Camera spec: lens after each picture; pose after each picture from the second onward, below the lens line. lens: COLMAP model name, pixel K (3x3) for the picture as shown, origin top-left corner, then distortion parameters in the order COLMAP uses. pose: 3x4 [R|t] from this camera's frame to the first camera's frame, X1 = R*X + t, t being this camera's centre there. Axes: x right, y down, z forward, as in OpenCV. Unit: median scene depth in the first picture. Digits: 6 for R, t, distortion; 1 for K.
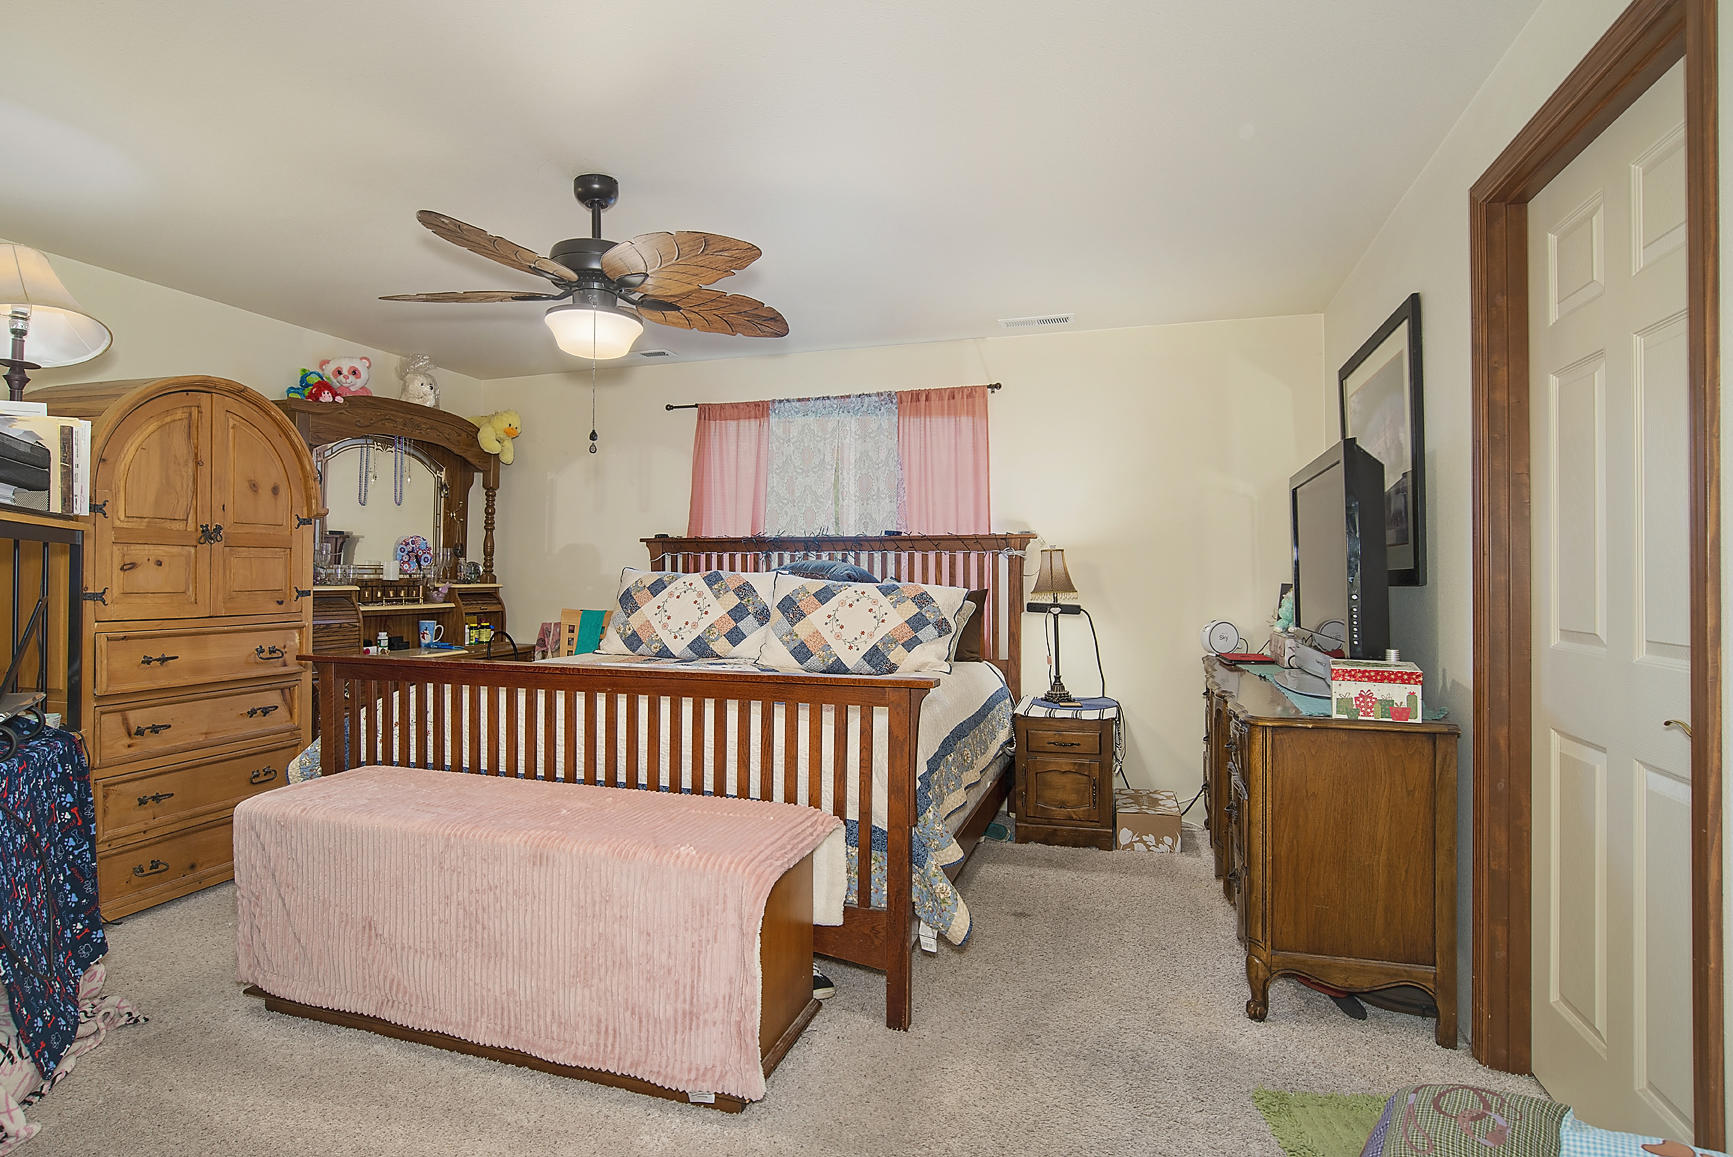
lens RADIAL K [[889.6, 0, 866.5], [0, 889.6, 578.5], [0, 0, 1]] dist [-0.062155, 0.006917]
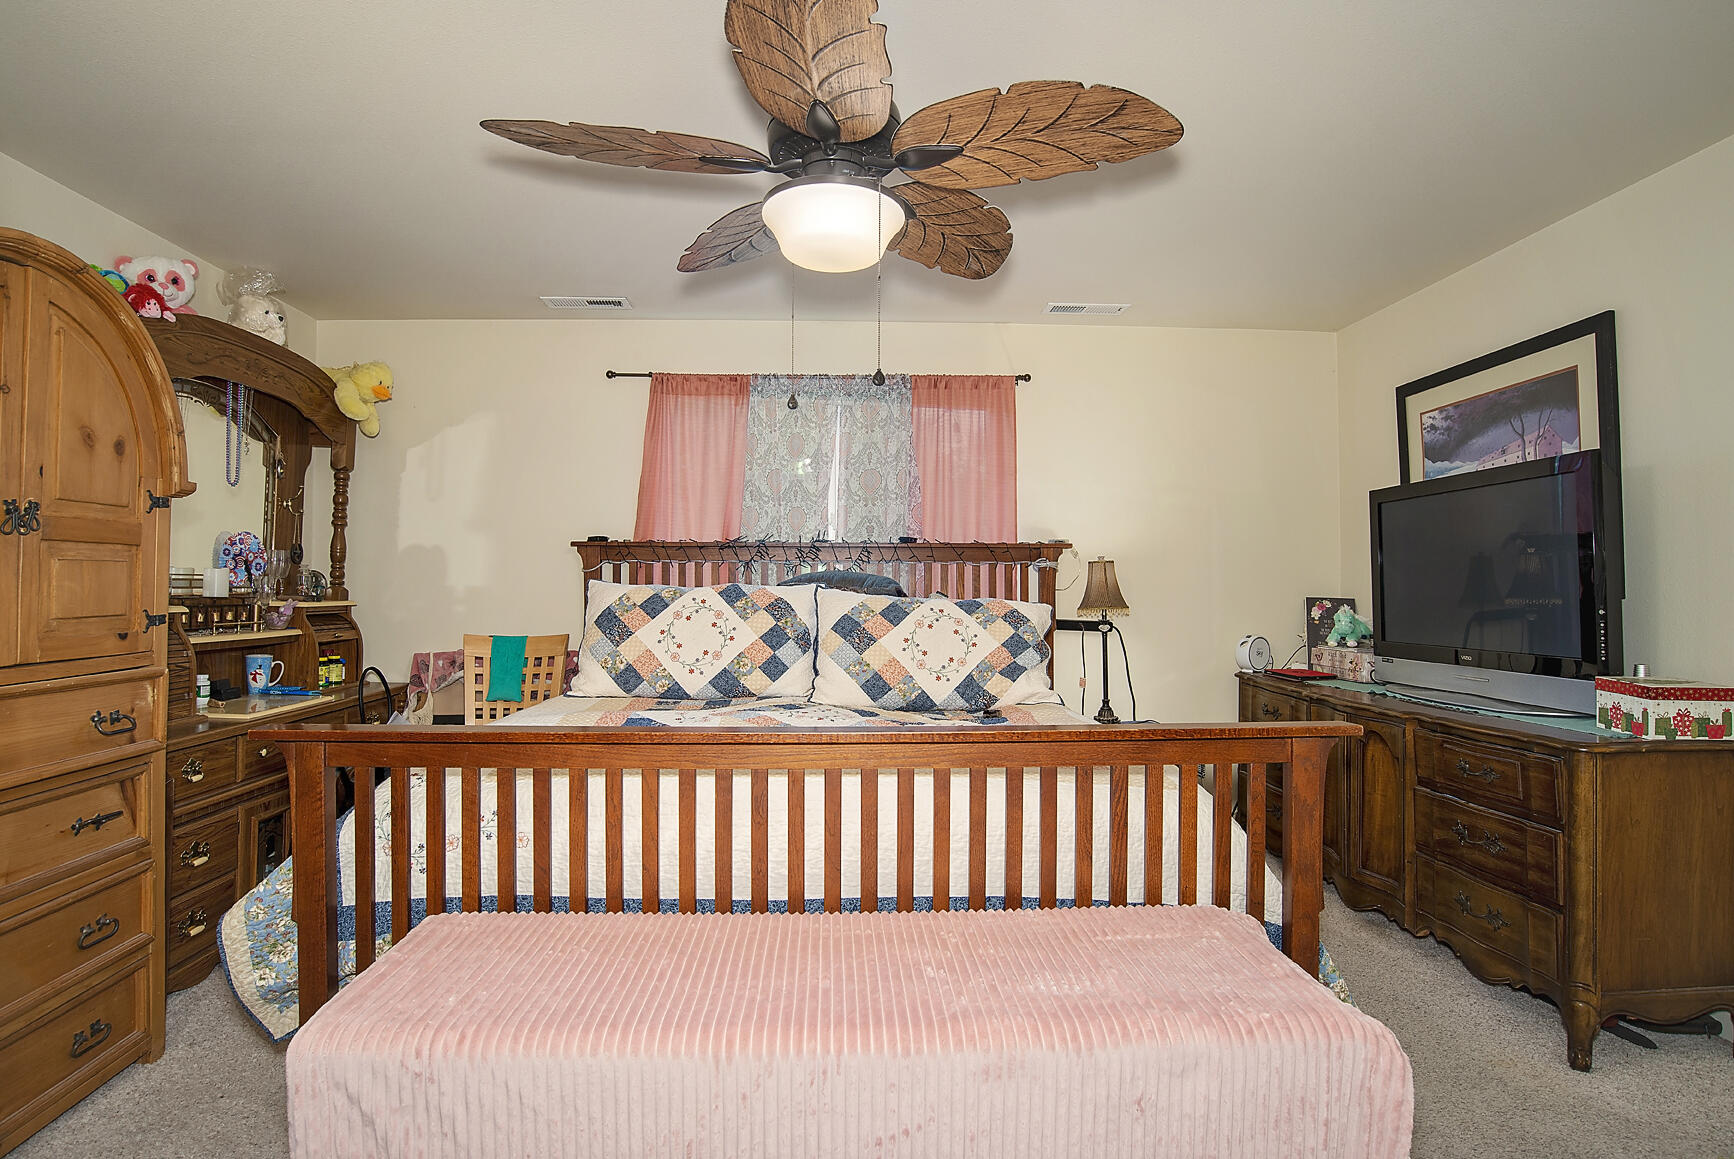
lens RADIAL K [[890.1, 0, 867.0], [0, 890.1, 579.5], [0, 0, 1]] dist [-0.062155, 0.006917]
pose [[0.942304, 0.002963, 0.334746, -0.313963], [0.001412, 0.999917, -0.012825, -0.002379], [-0.334756, 0.012558, 0.942221, 0.223103]]
